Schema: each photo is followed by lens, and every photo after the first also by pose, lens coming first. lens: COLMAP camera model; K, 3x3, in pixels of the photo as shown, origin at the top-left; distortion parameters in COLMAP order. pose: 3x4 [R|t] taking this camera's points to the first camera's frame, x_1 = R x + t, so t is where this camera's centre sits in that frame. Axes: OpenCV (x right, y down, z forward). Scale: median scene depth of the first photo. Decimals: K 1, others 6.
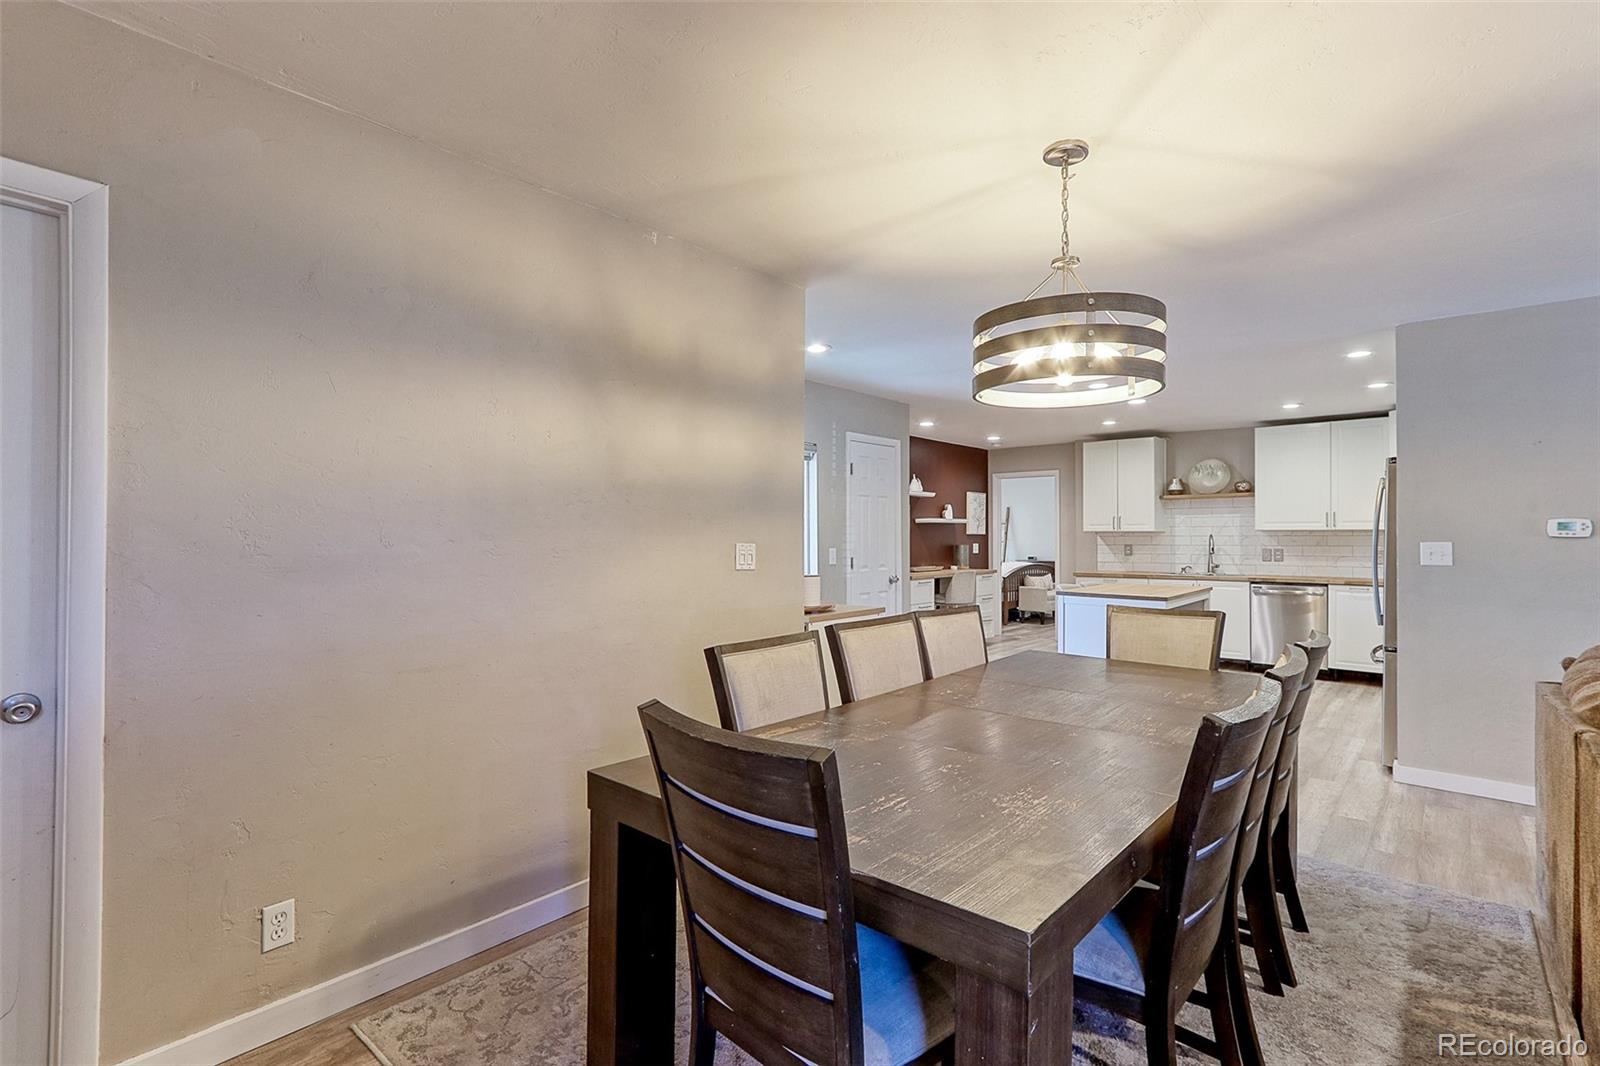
lens RADIAL K [[757.4, 0, 798.0], [0, 757.4, 535.6], [0, 0, 1]] dist [0.000814, 0.003498]
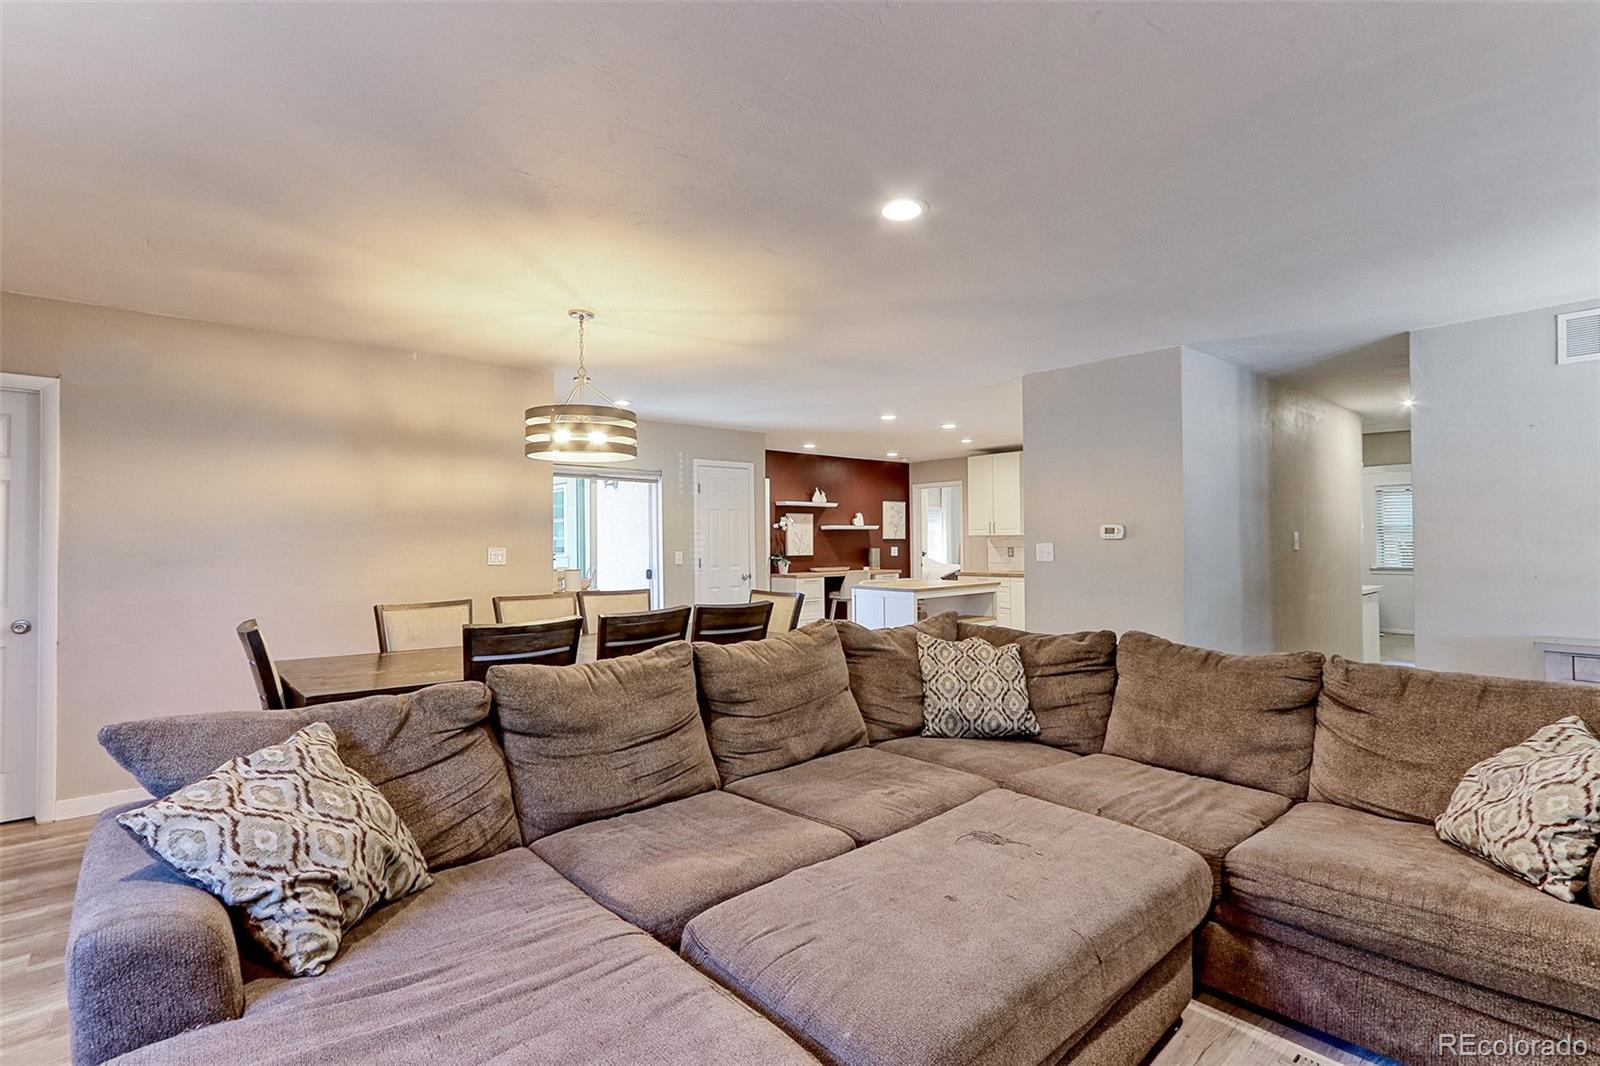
lens RADIAL K [[757.4, 0, 791.7], [0, 757.4, 529.0], [0, 0, 1]] dist [0.000814, 0.003498]
pose [[0.989738, -0.009407, -0.142583, 0.288573], [0.007210, 0.999847, -0.015920, 0.000560], [0.142711, 0.014729, 0.989655, -0.162621]]
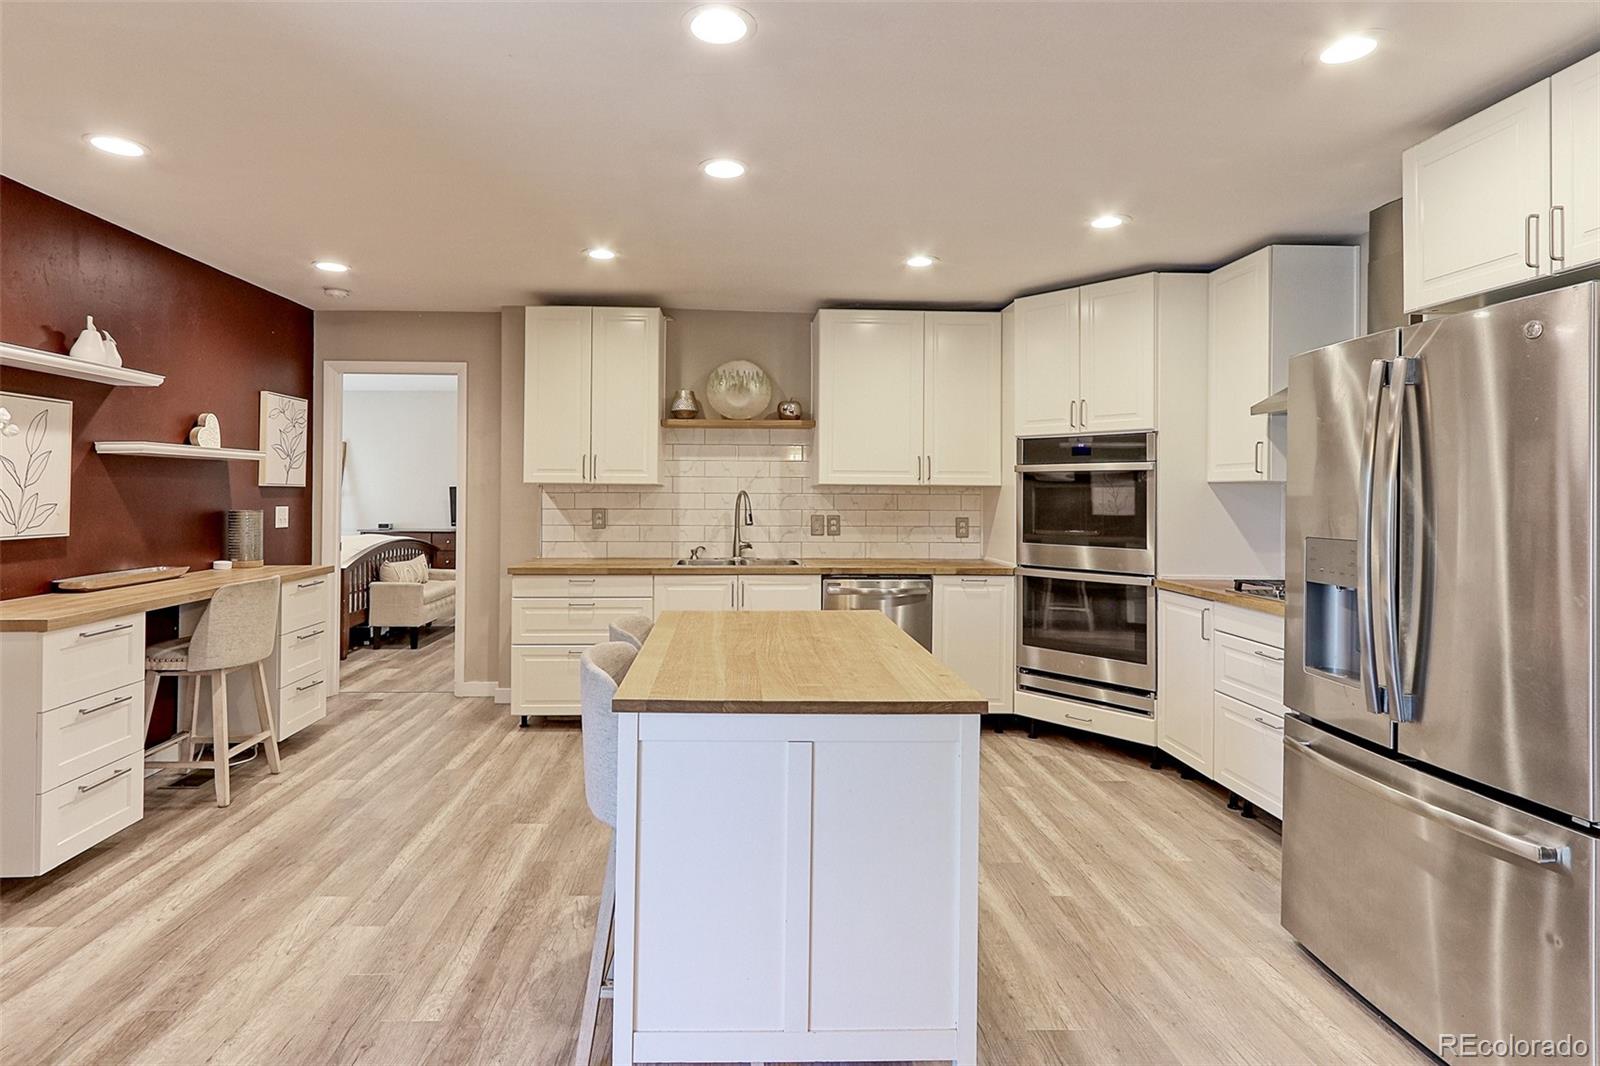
lens RADIAL K [[837.7, 0, 761.1], [0, 837.7, 487.2], [0, 0, 1]] dist [0.006375, 0.000484]
pose [[0.732928, 0.009946, 0.680233, 0.119475], [-0.008136, 0.999950, -0.005854, -0.000540], [-0.680257, -0.001244, 0.732972, 0.506718]]
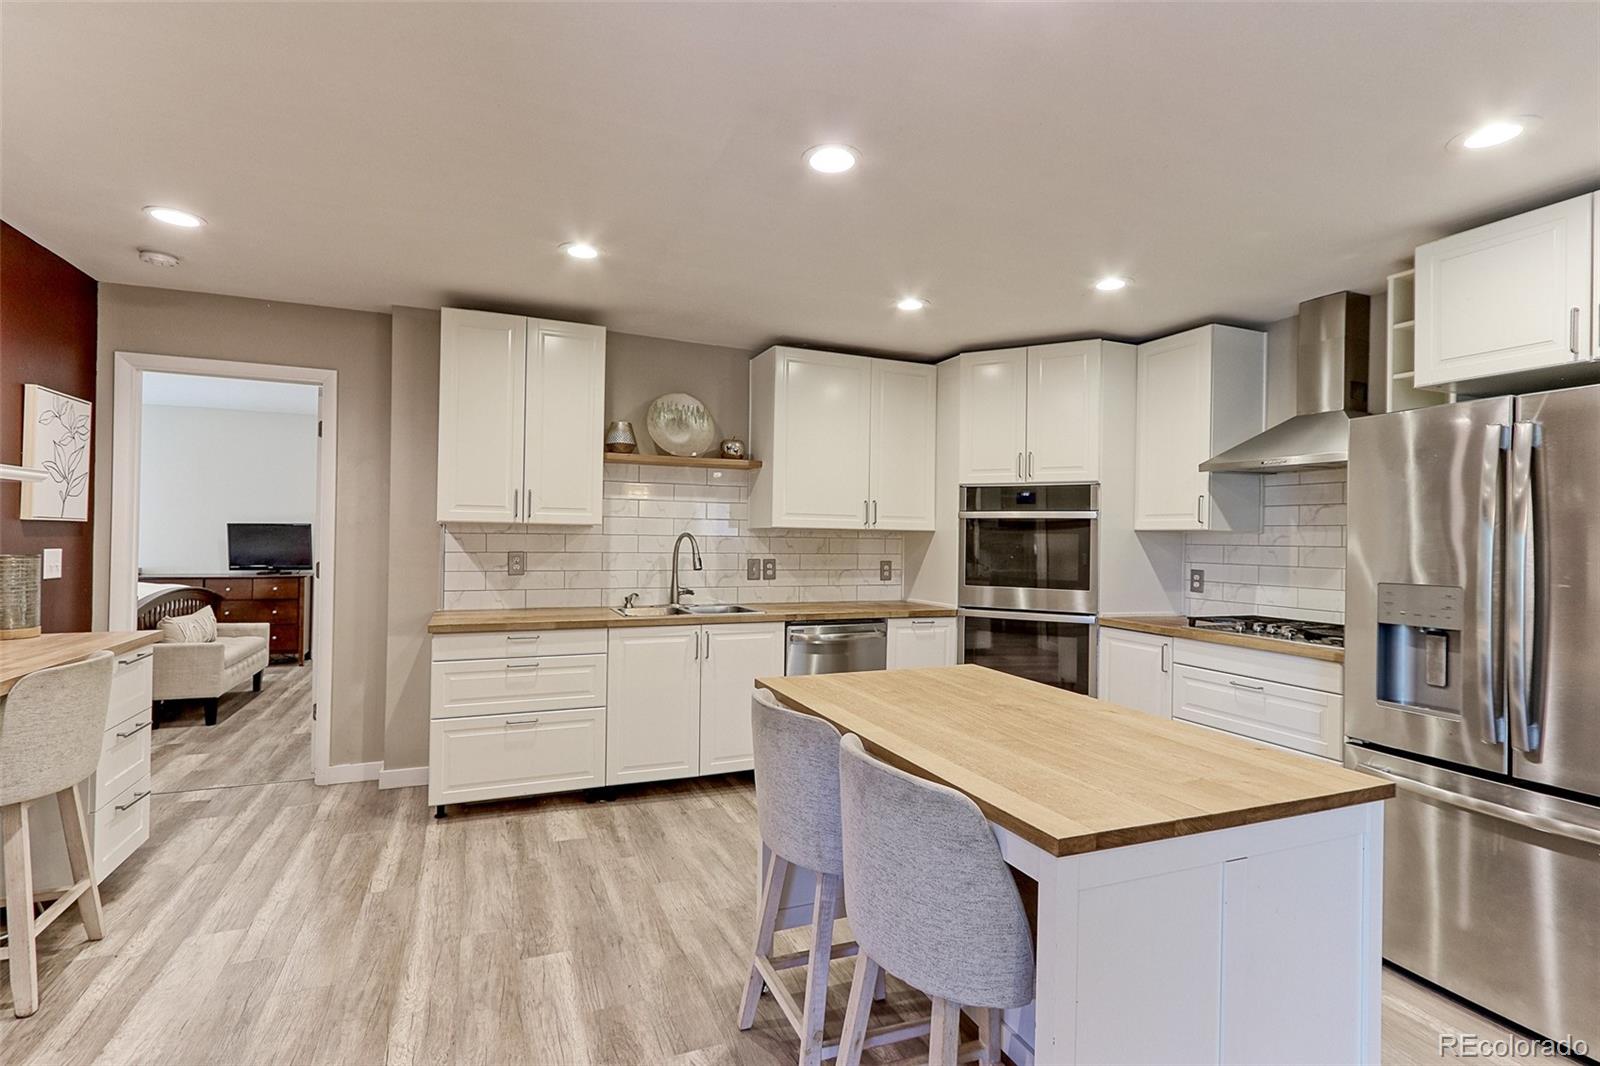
lens RADIAL K [[757.4, 0, 798.3], [0, 757.4, 536.5], [0, 0, 1]] dist [0.000814, 0.003498]
pose [[0.444366, 0.009046, 0.895800, 0.098364], [-0.017328, 0.999849, -0.001501, 0.000332], [-0.895678, -0.014855, 0.444455, 0.666725]]
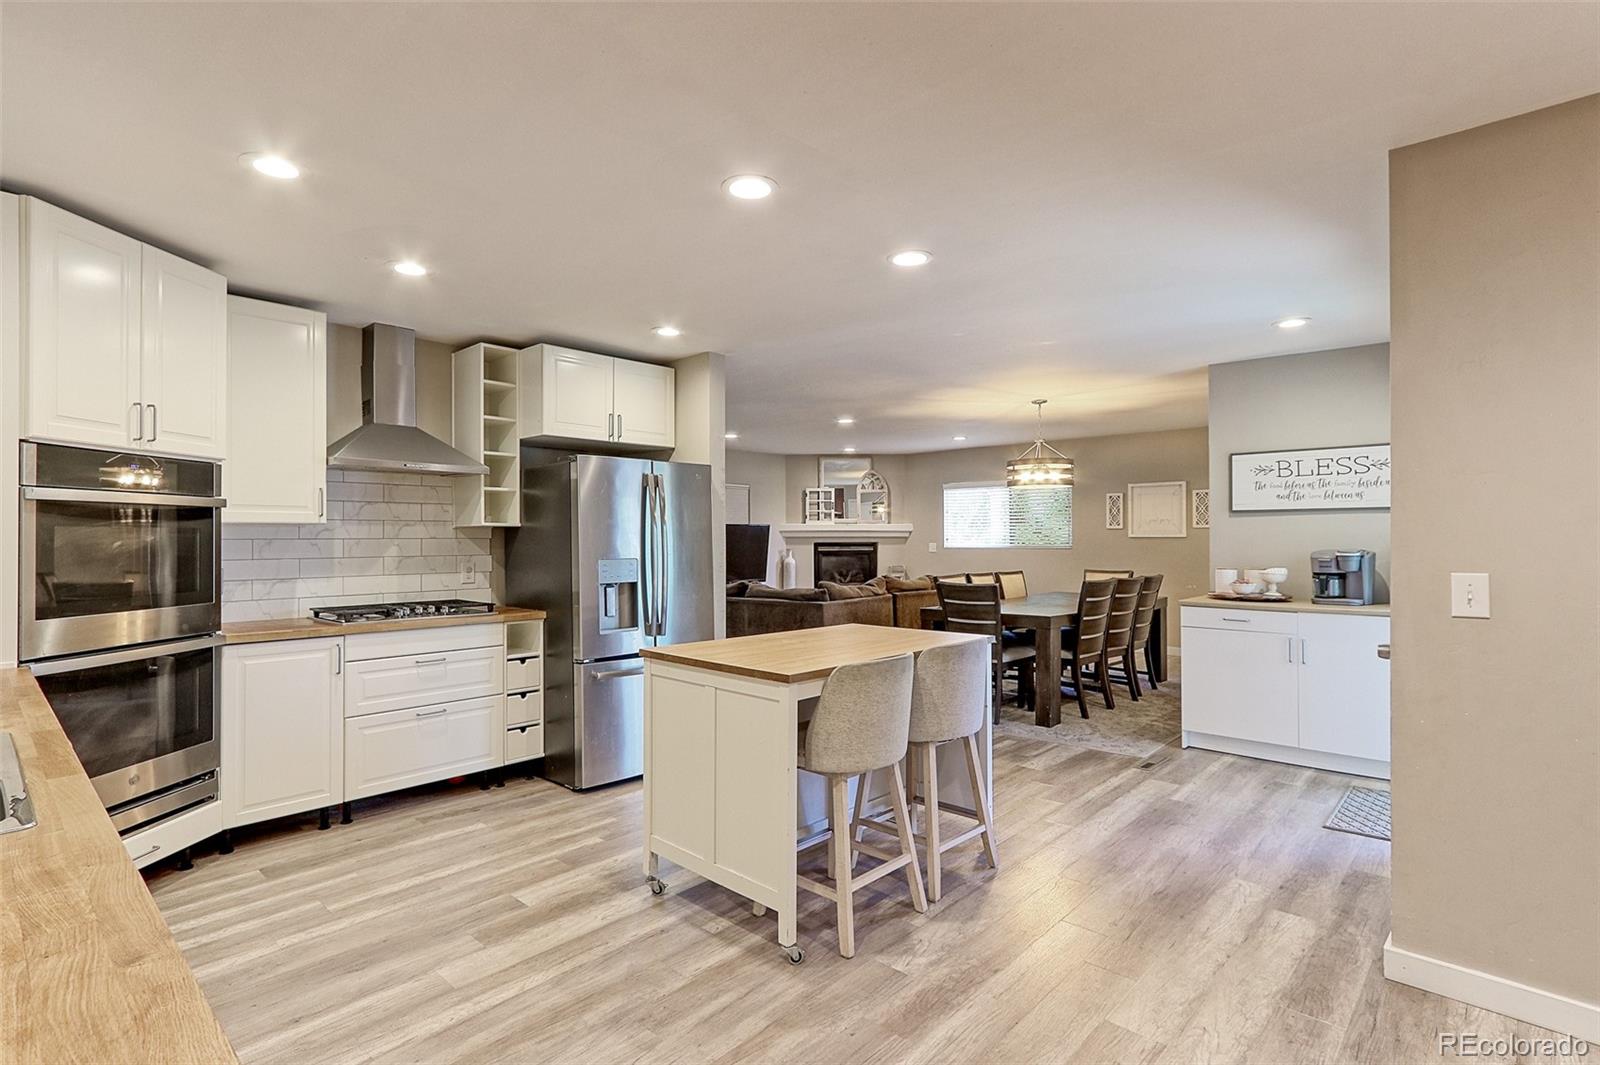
lens RADIAL K [[757.4, 0, 800.3], [0, 757.4, 531.4], [0, 0, 1]] dist [0.000814, 0.003498]
pose [[-0.999274, 0.001601, 0.038065, 0.319732], [0.001215, 0.999948, -0.010140, 0.000714], [-0.038079, -0.010087, -0.999224, 1.080979]]
